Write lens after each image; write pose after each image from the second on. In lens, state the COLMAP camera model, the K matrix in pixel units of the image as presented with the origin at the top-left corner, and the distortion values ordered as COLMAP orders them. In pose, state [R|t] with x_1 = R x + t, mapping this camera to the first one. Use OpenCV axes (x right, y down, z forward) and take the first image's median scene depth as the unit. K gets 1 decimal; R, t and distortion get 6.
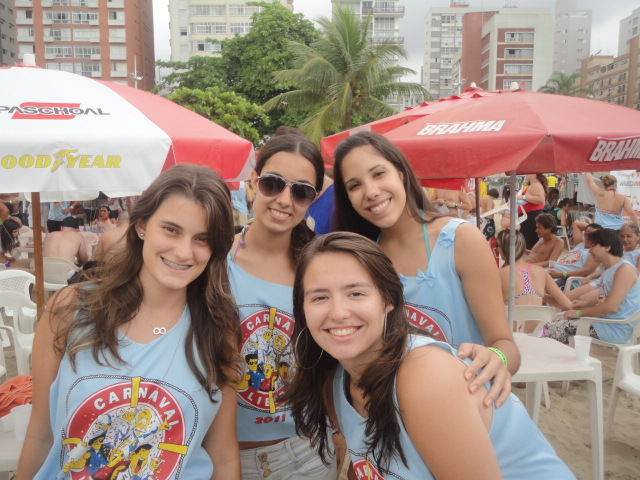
lens RADIAL K [[597.4, 0, 318.9], [0, 597.4, 239.0], [0, 0, 1]] dist [-0.012929, 0.000000]
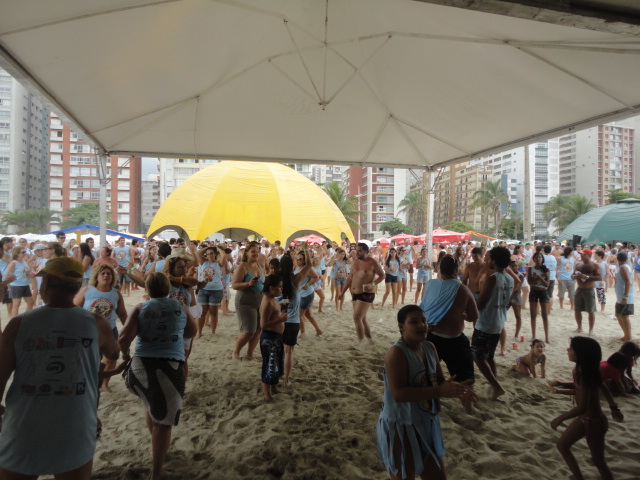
lens RADIAL K [[480.2, 0, 321.3], [0, 480.2, 240.7], [0, 0, 1]] dist [0.023906, -0.005481]
pose [[0.981246, 0.001671, 0.192753, -0.083071], [0.021044, 0.993057, -0.115738, 0.023864], [-0.191608, 0.117623, 0.974398, -0.207528]]
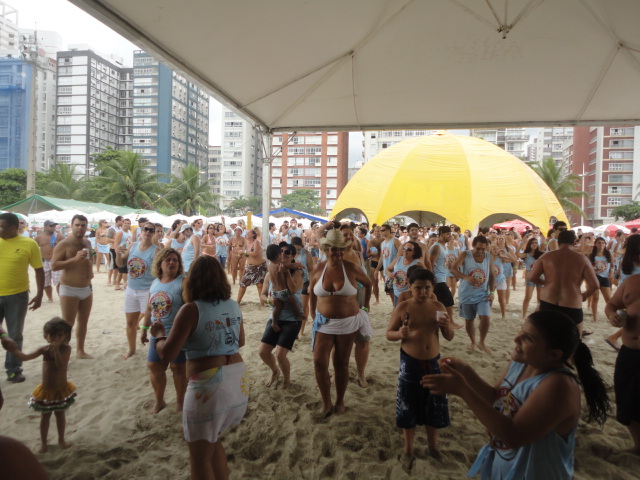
lens RADIAL K [[480.2, 0, 319.1], [0, 480.2, 237.5], [0, 0, 1]] dist [0.023906, -0.005481]
pose [[0.973618, 0.021111, -0.227204, -0.074656], [-0.041929, 0.995308, -0.087195, 0.022002], [0.224297, 0.094421, 0.969936, -0.188891]]
